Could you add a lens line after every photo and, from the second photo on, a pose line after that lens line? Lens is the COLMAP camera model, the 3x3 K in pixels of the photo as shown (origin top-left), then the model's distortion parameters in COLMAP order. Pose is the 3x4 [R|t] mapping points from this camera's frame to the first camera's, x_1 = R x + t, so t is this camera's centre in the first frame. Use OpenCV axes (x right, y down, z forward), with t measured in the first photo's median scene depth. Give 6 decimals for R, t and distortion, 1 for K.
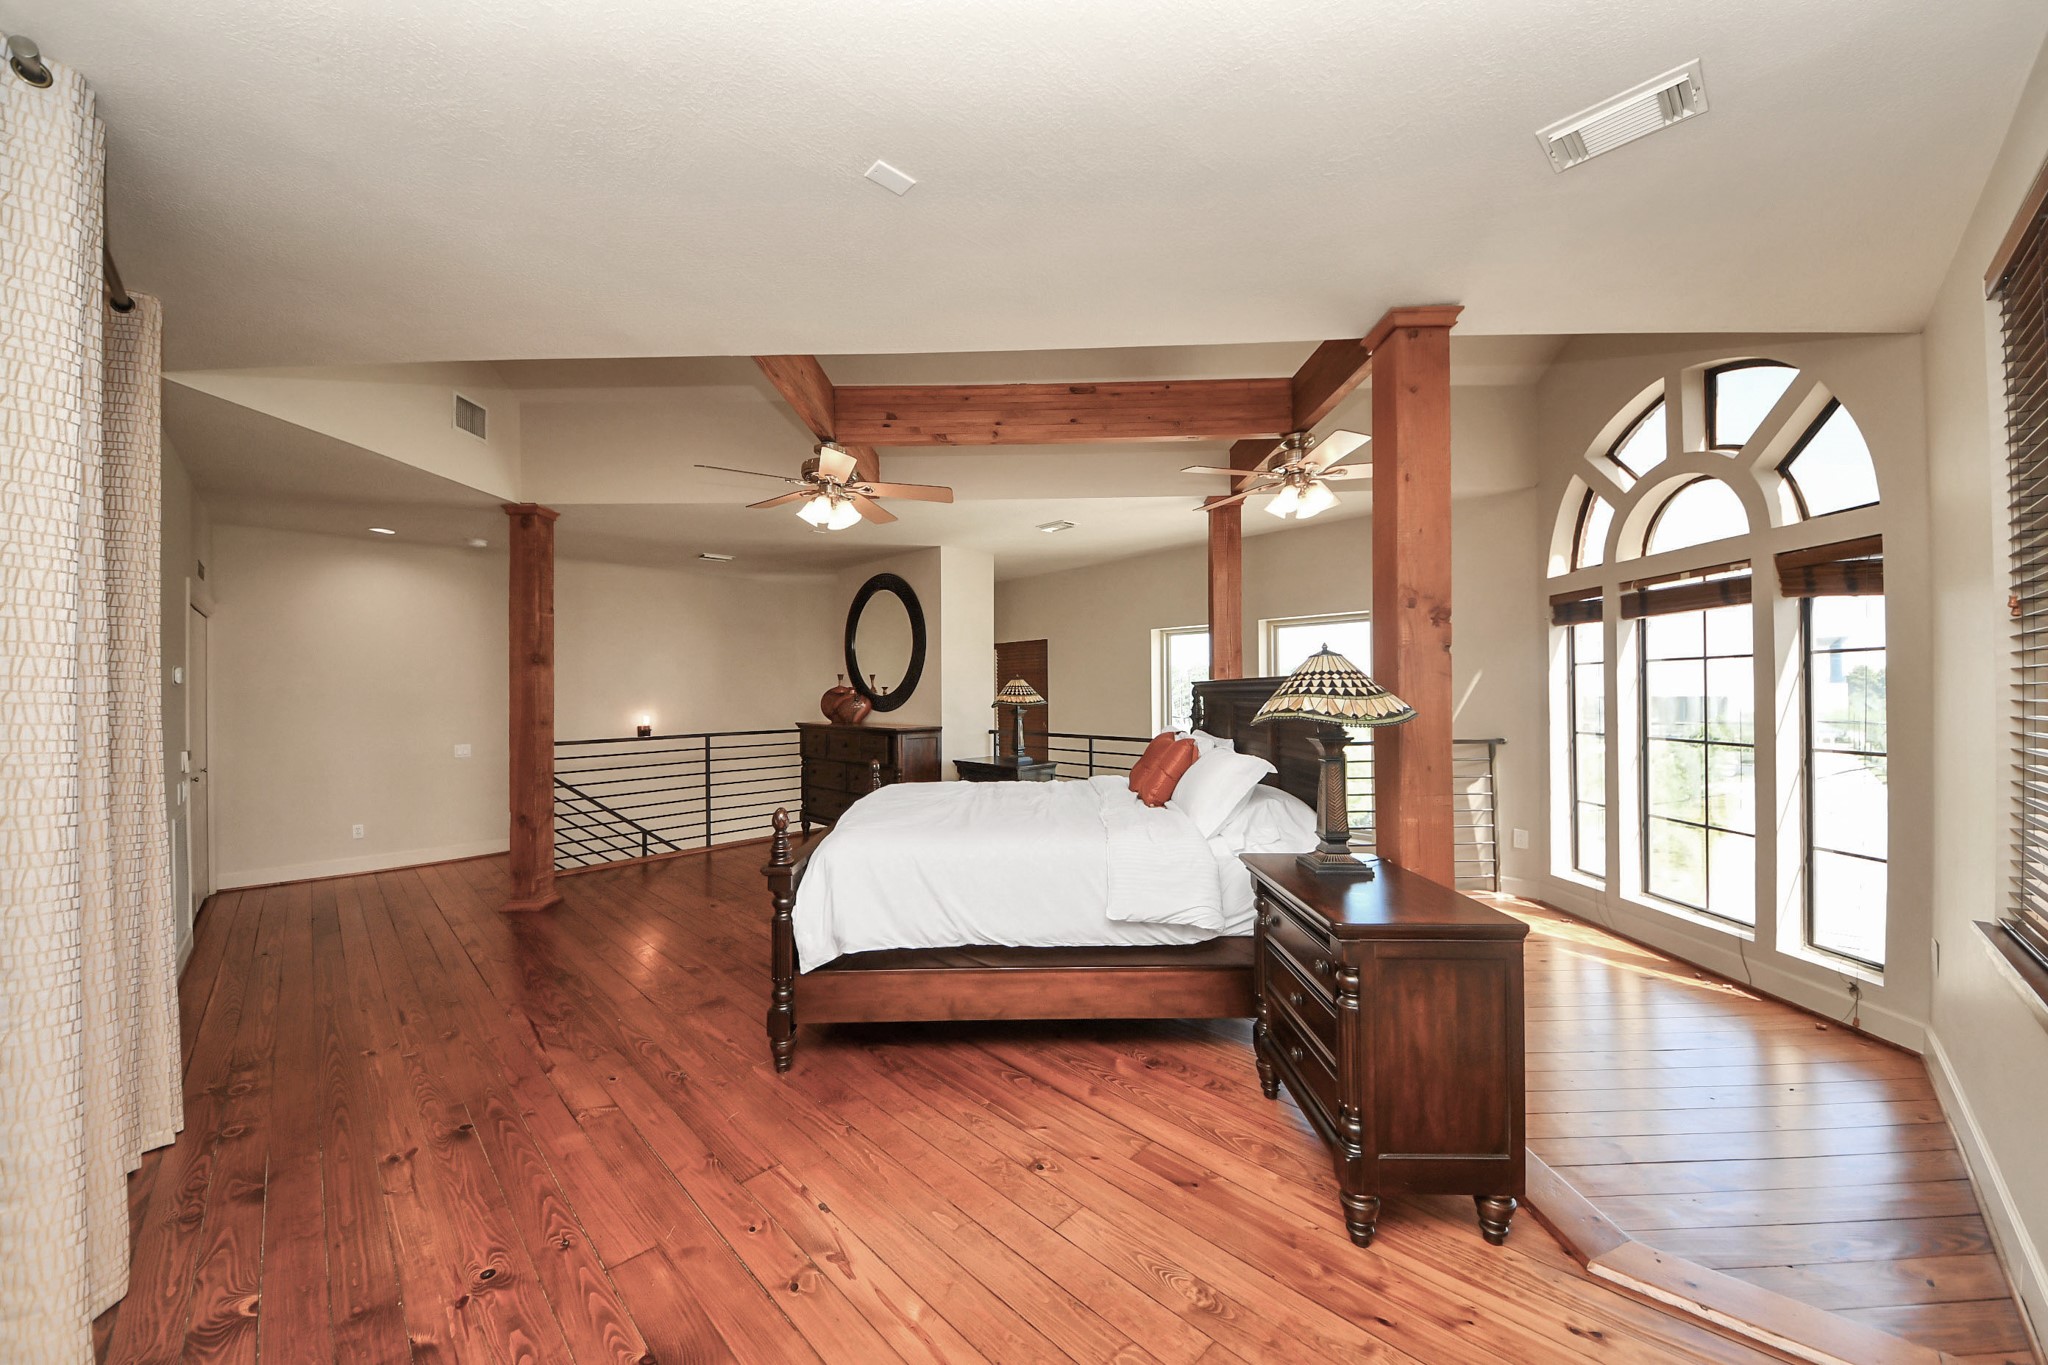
lens RADIAL K [[724.2, 0, 1029.4], [0, 724.2, 684.2], [0, 0, 1]] dist [0.000459, -0.009319]
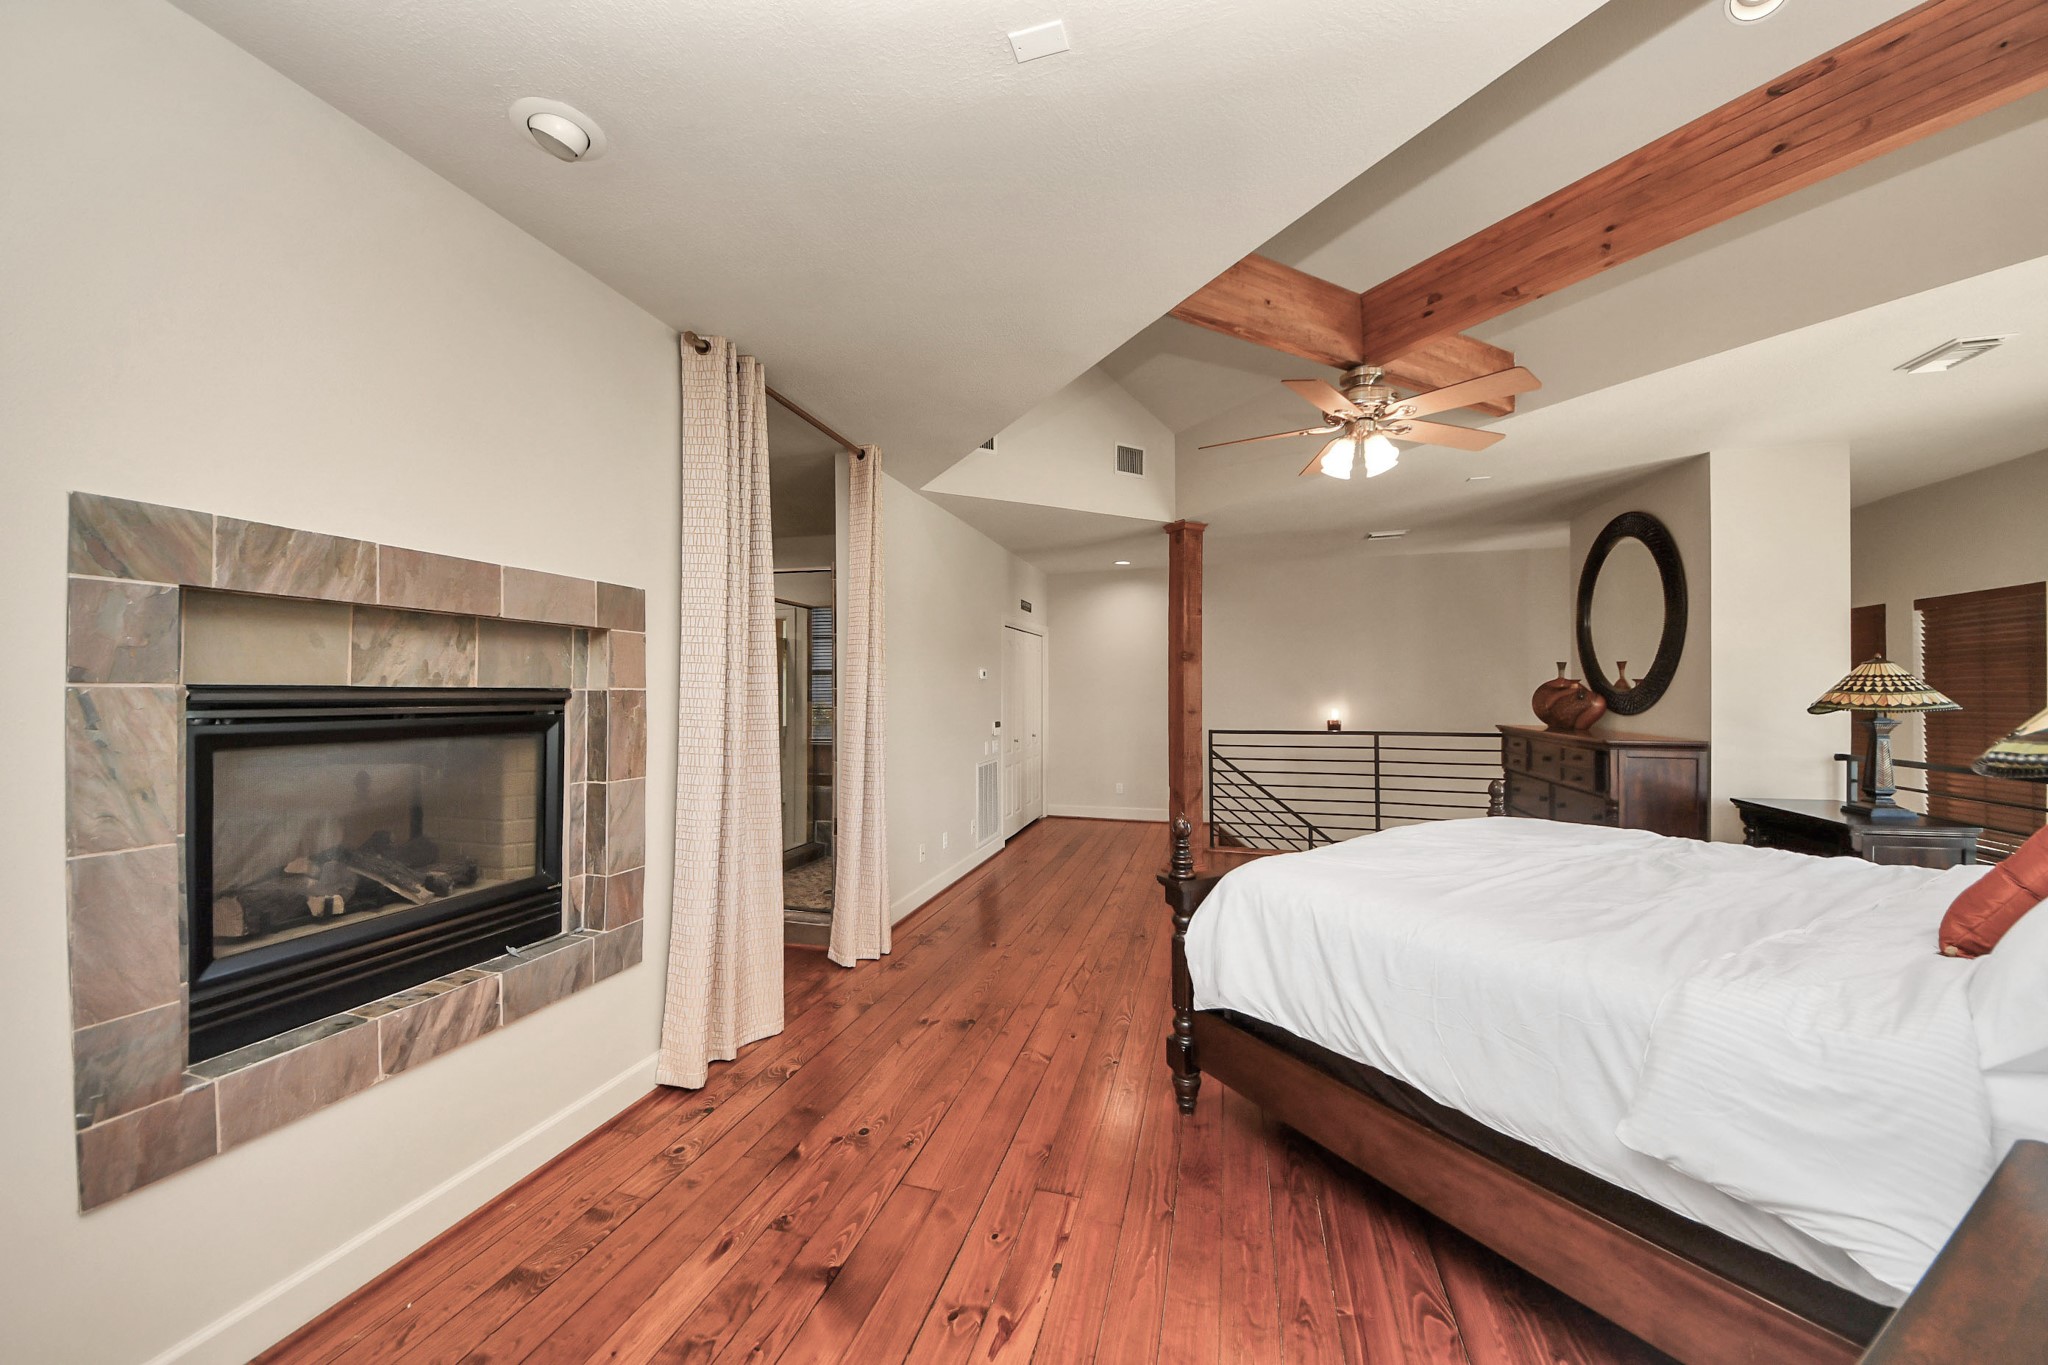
lens RADIAL K [[731.0, 0, 1024.0], [0, 731.0, 682.5], [0, 0, 1]] dist [0.000924, -0.000057]
pose [[0.479097, -0.001539, -0.877761, 0.272089], [0.007567, 0.999969, 0.002377, 0.001374], [0.877729, -0.007781, 0.479093, 0.303721]]
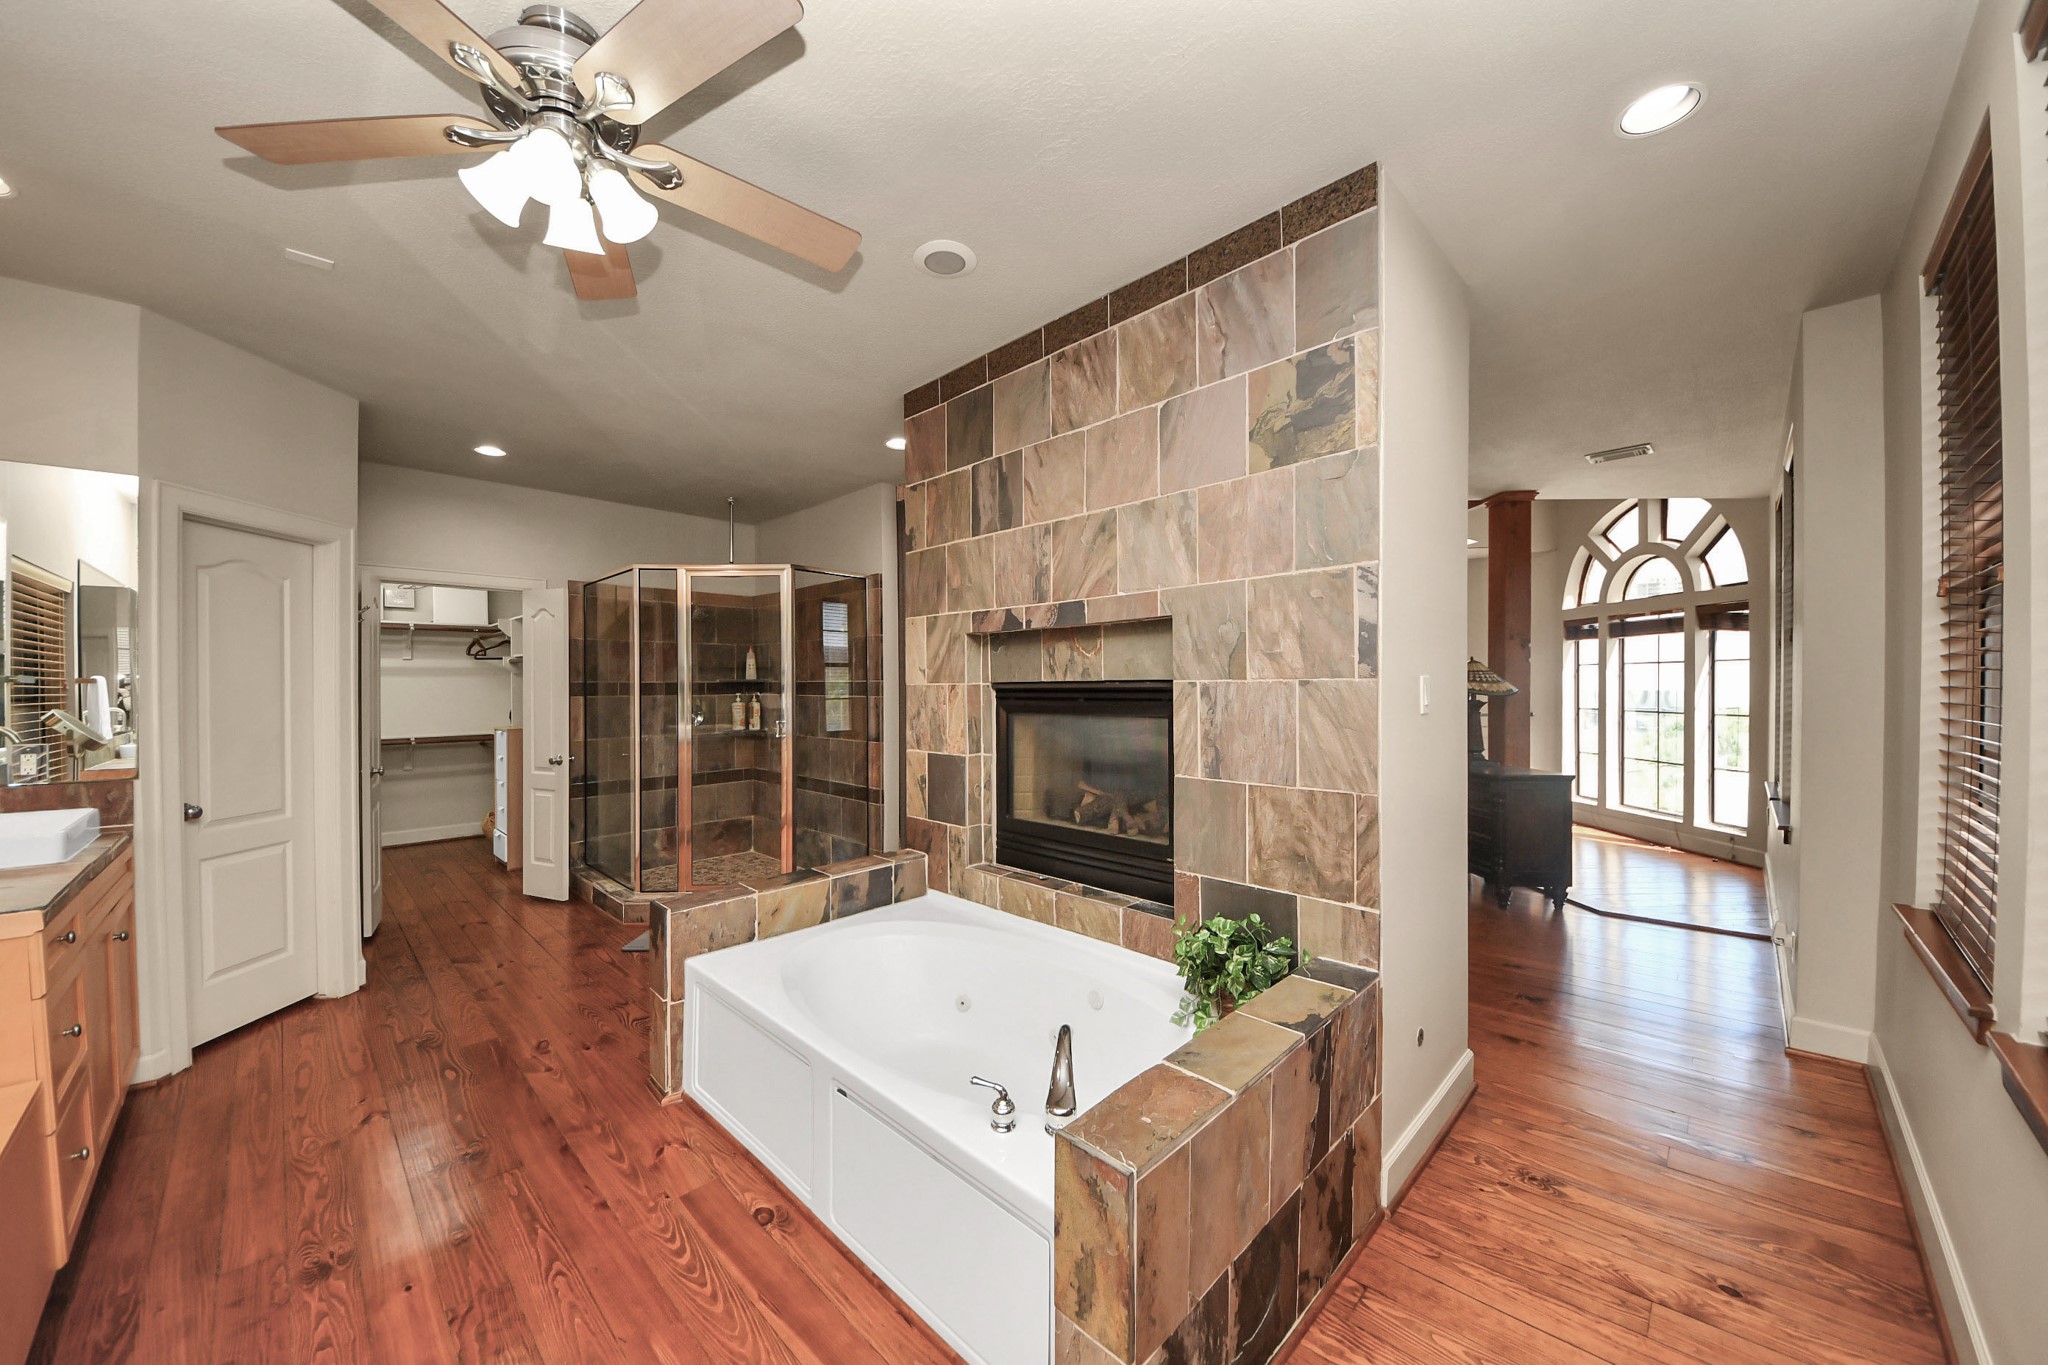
lens RADIAL K [[724.2, 0, 1029.4], [0, 724.2, 684.2], [0, 0, 1]] dist [0.000459, -0.009319]
pose [[0.999808, 0.005274, 0.018891, -0.557190], [-0.005495, 0.999917, 0.011686, 0.002288], [-0.018827, -0.011788, 0.999753, -0.650547]]
